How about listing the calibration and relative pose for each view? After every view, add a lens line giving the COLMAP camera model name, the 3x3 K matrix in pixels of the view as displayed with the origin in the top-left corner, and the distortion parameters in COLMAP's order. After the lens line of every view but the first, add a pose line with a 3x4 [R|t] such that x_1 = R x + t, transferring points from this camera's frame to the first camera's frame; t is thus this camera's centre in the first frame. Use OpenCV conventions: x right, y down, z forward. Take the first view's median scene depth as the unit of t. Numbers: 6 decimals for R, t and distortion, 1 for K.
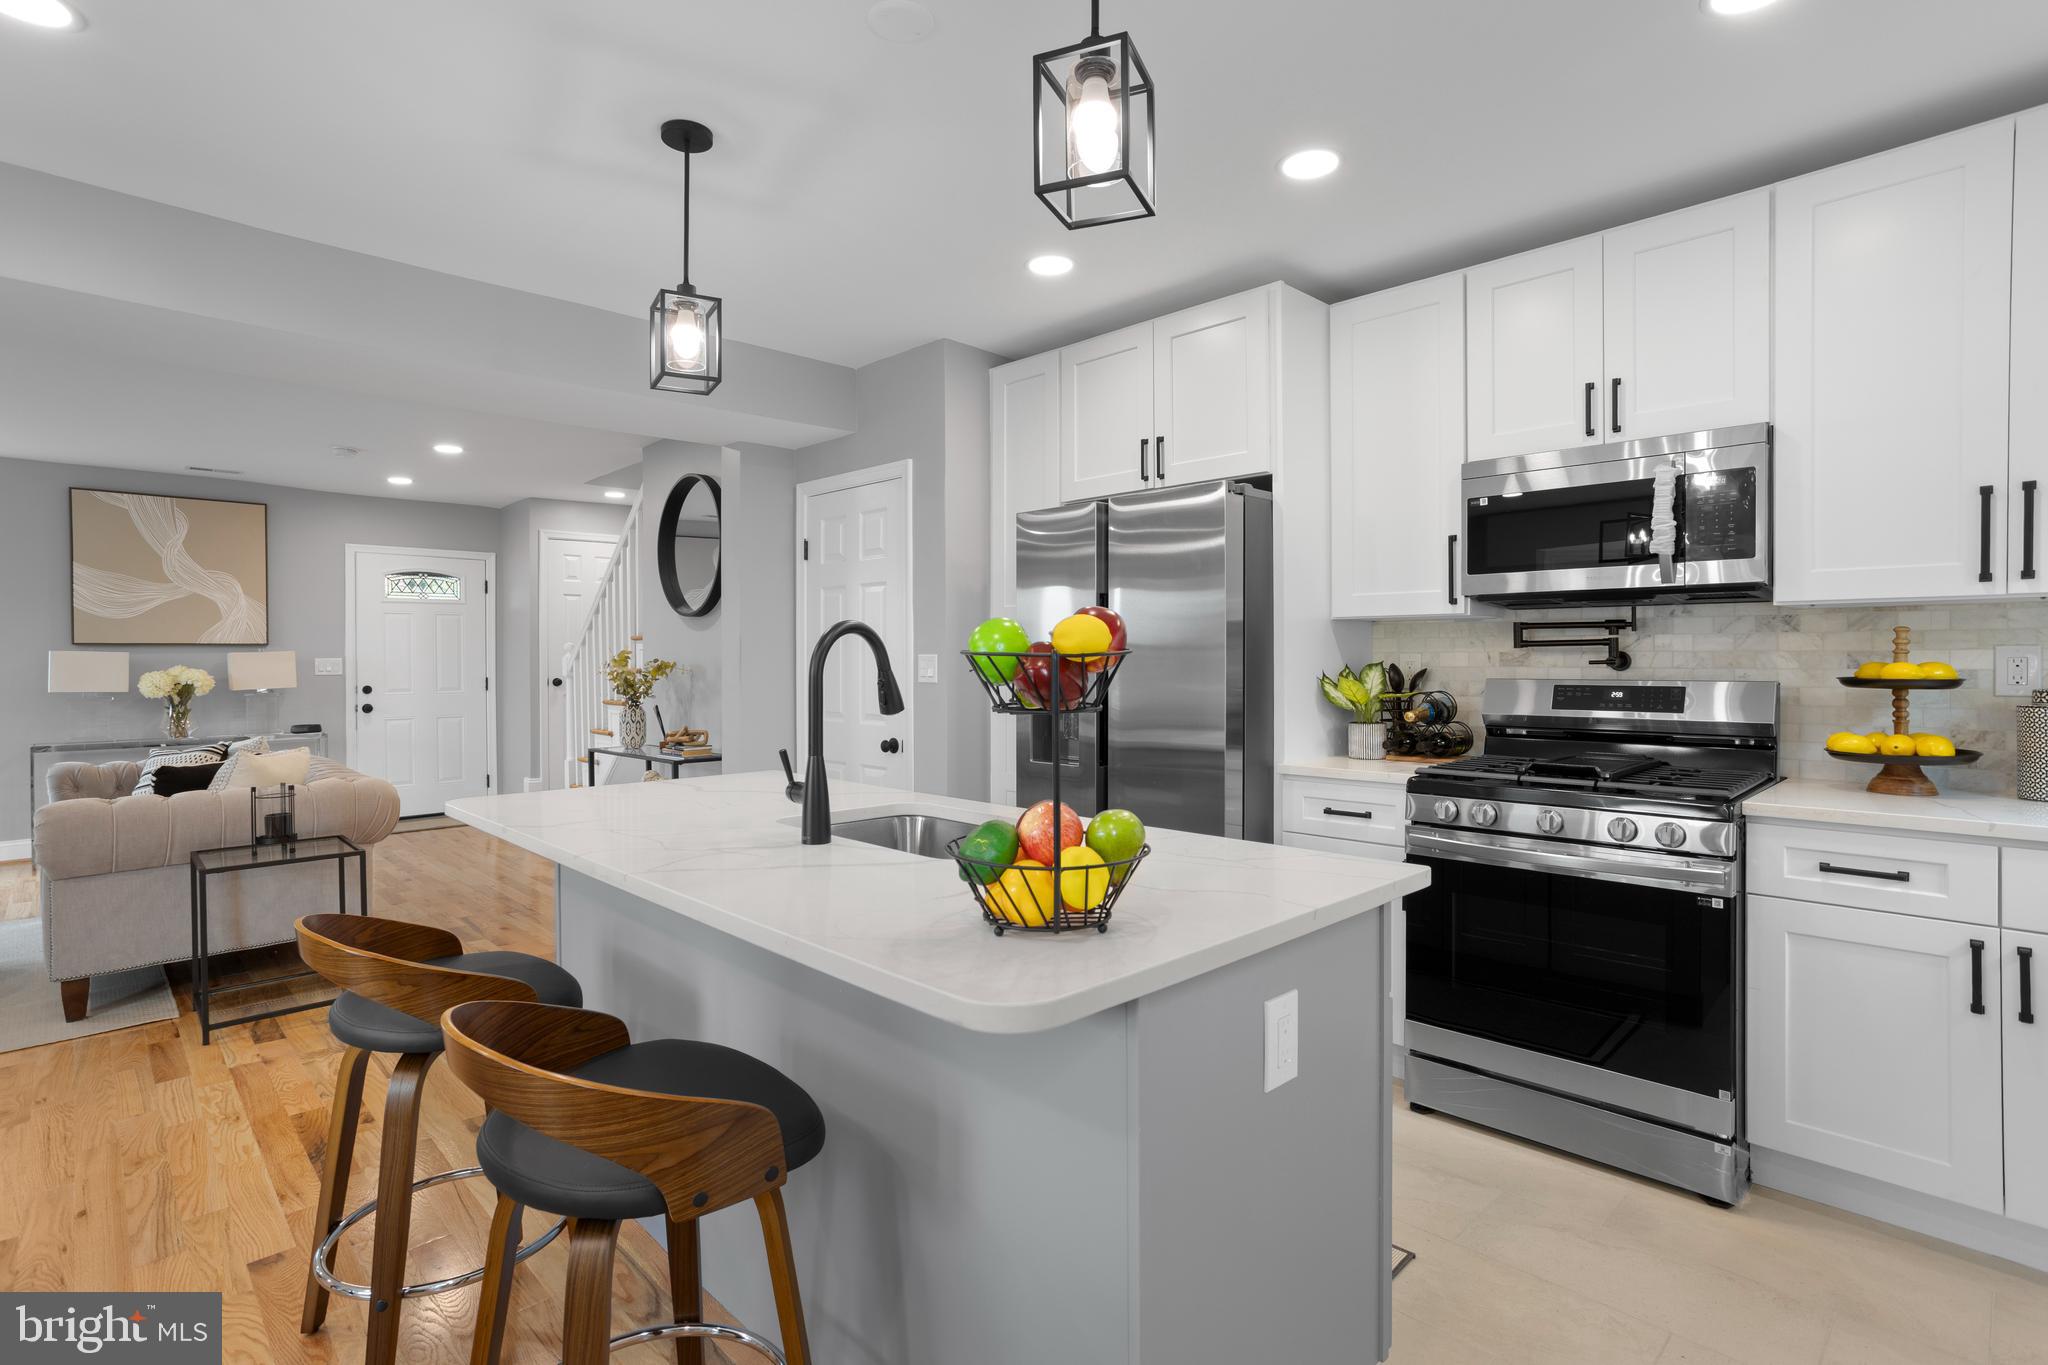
lens RADIAL K [[985.6, 0, 1020.5], [0, 985.6, 666.1], [0, 0, 1]] dist [-0.052641, 0.030666]
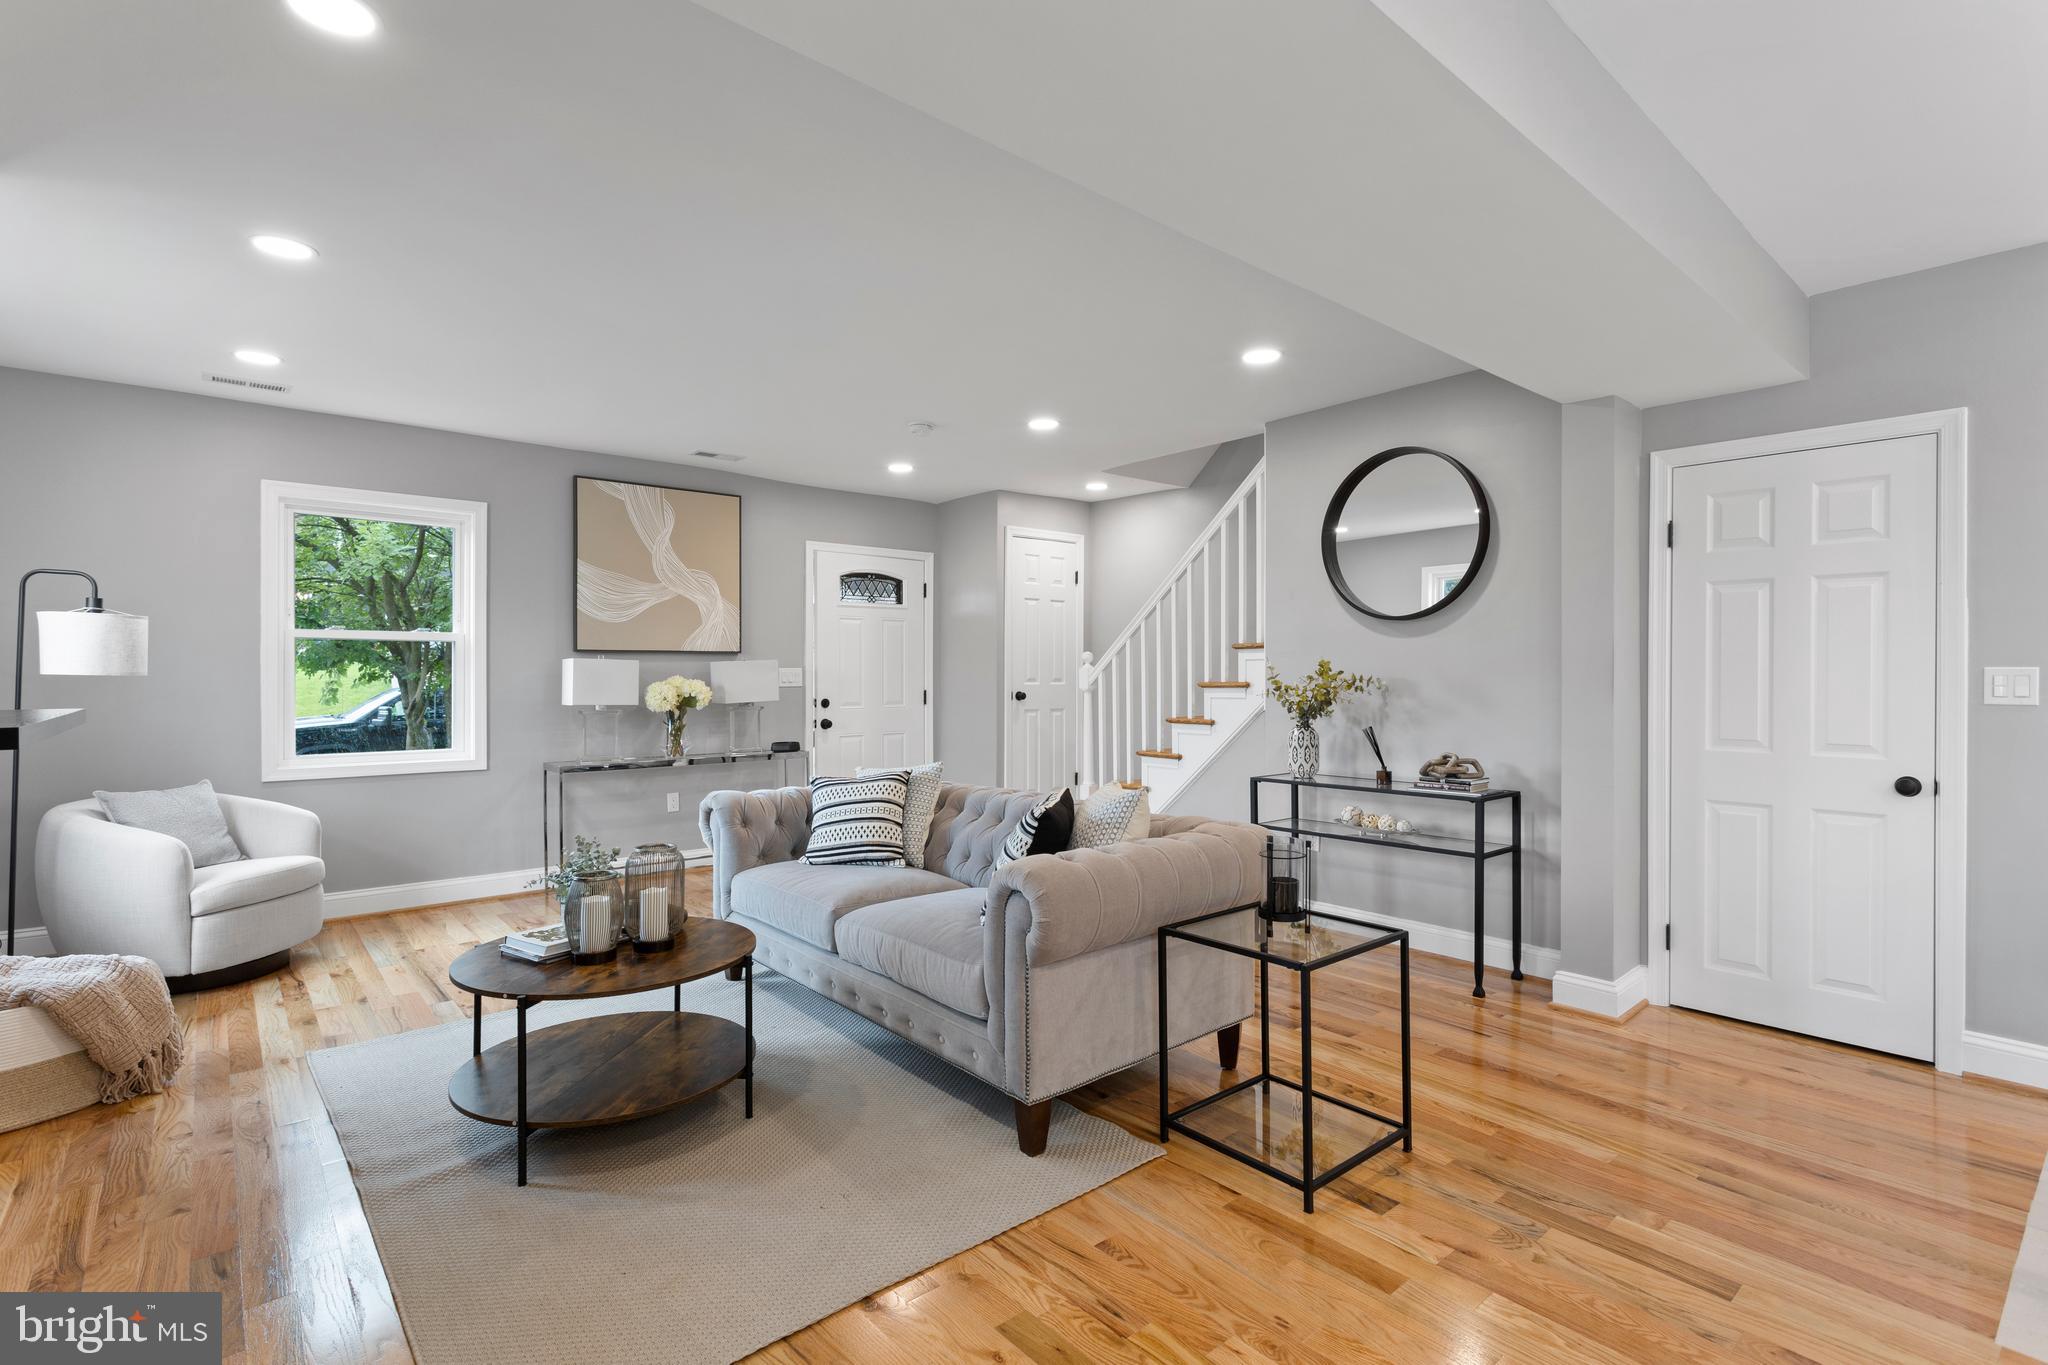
lens RADIAL K [[971.7, 0, 1022.0], [0, 971.7, 671.2], [0, 0, 1]] dist [-0.001172, 0.005598]
pose [[0.997159, 0.005245, -0.075146, -0.507597], [-0.005832, 0.999954, -0.007601, 0.000628], [0.075102, 0.008017, 0.997144, 0.134866]]
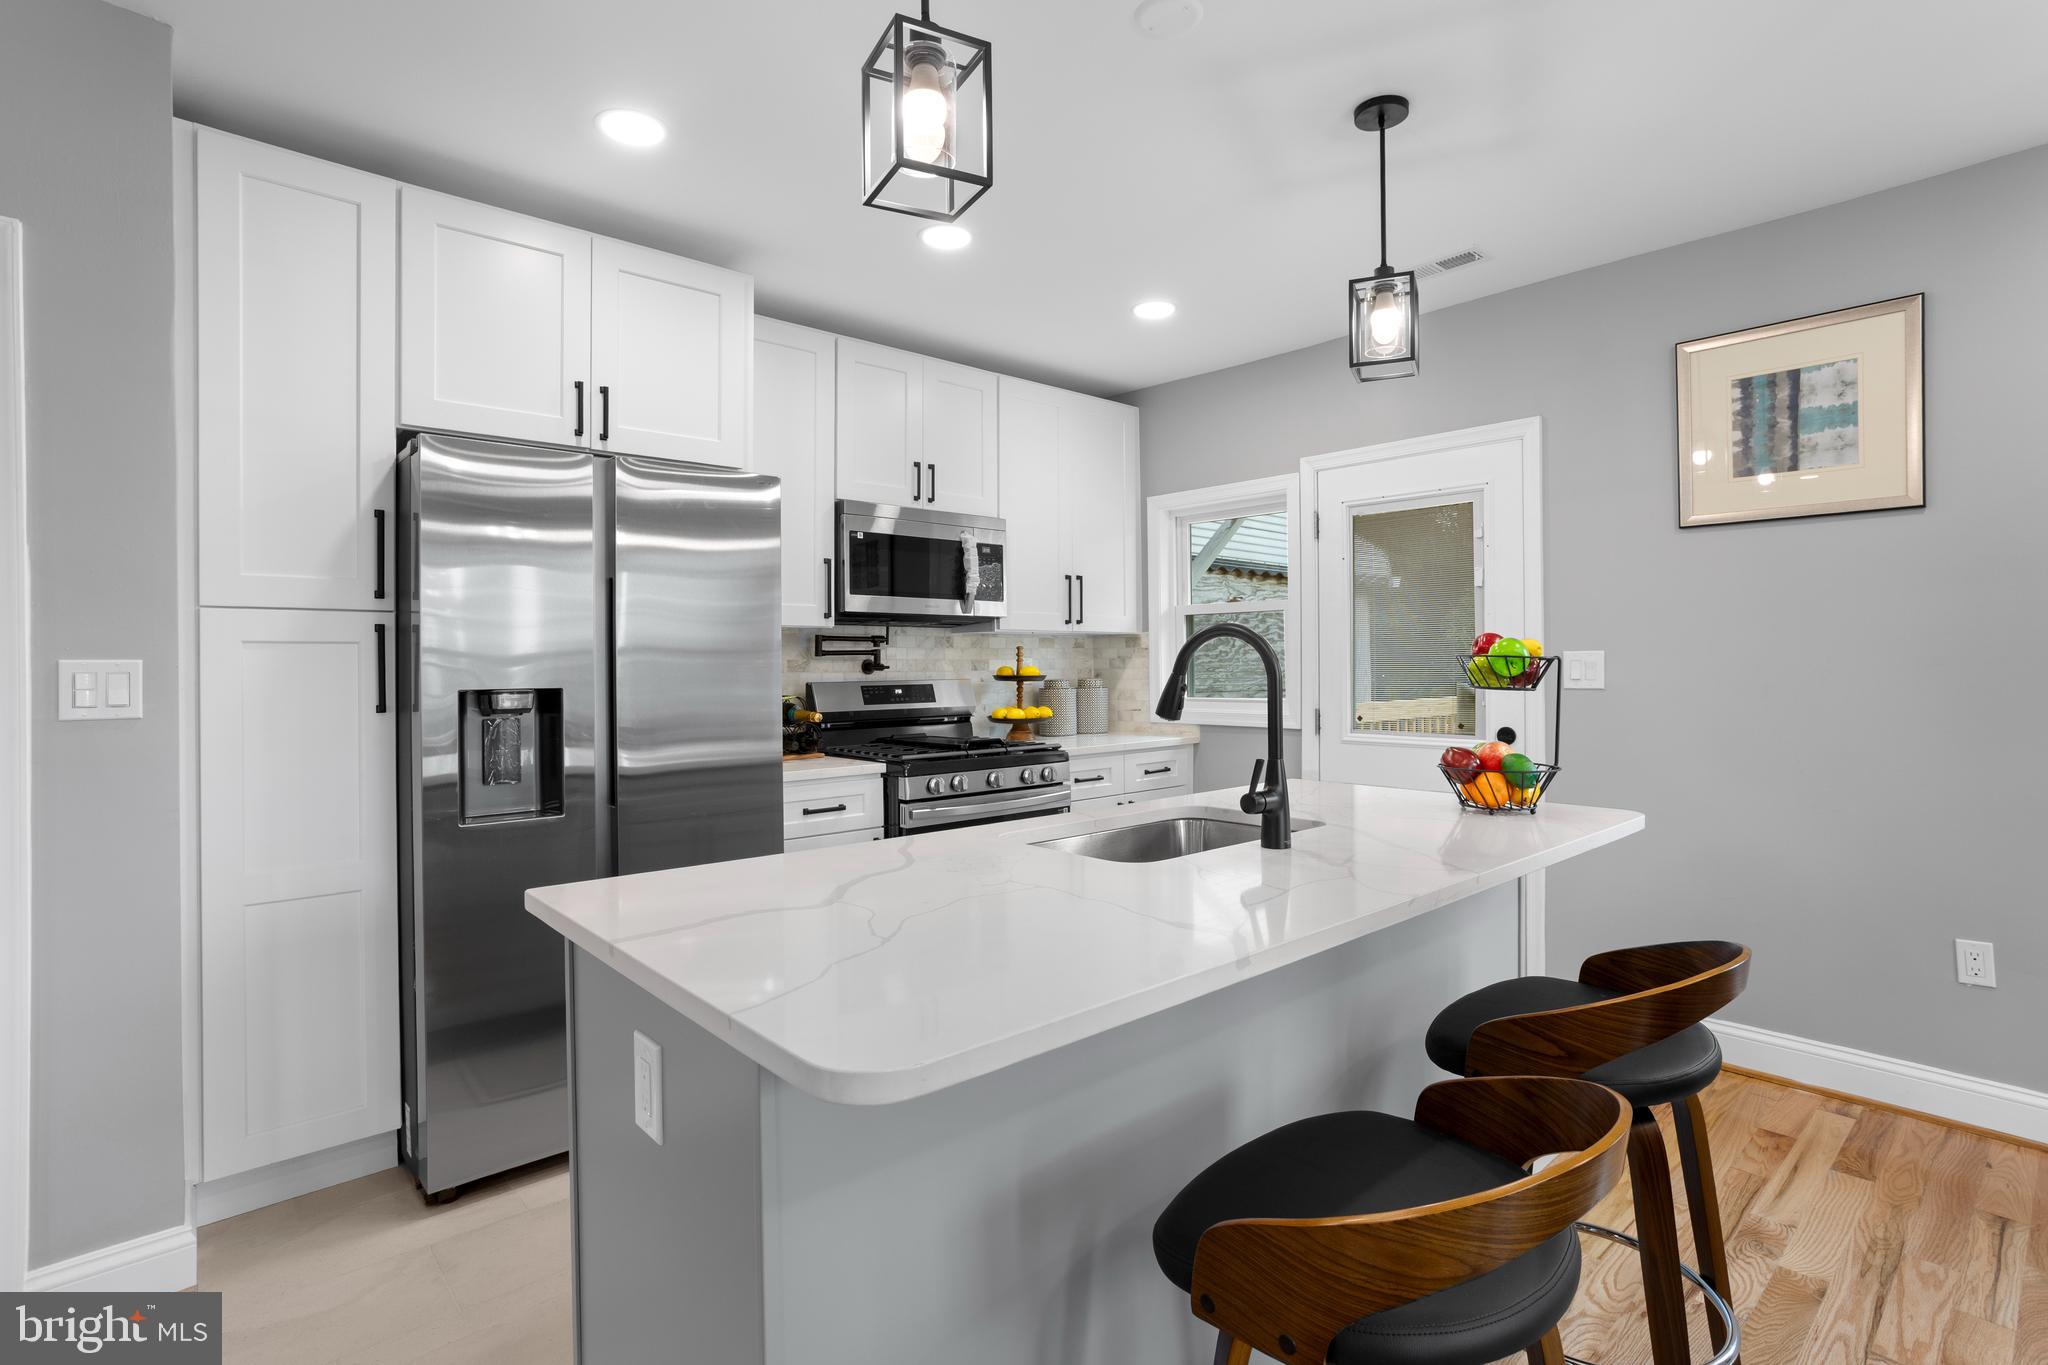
lens RADIAL K [[1007.2, 0, 1019.7], [0, 1007.2, 656.1], [0, 0, 1]] dist [-0.057072, 0.034259]
pose [[0.051153, 0.008856, 0.998652, -0.356583], [0.011731, 0.999886, -0.009468, -0.002135], [-0.998622, 0.012199, 0.051043, 0.346768]]
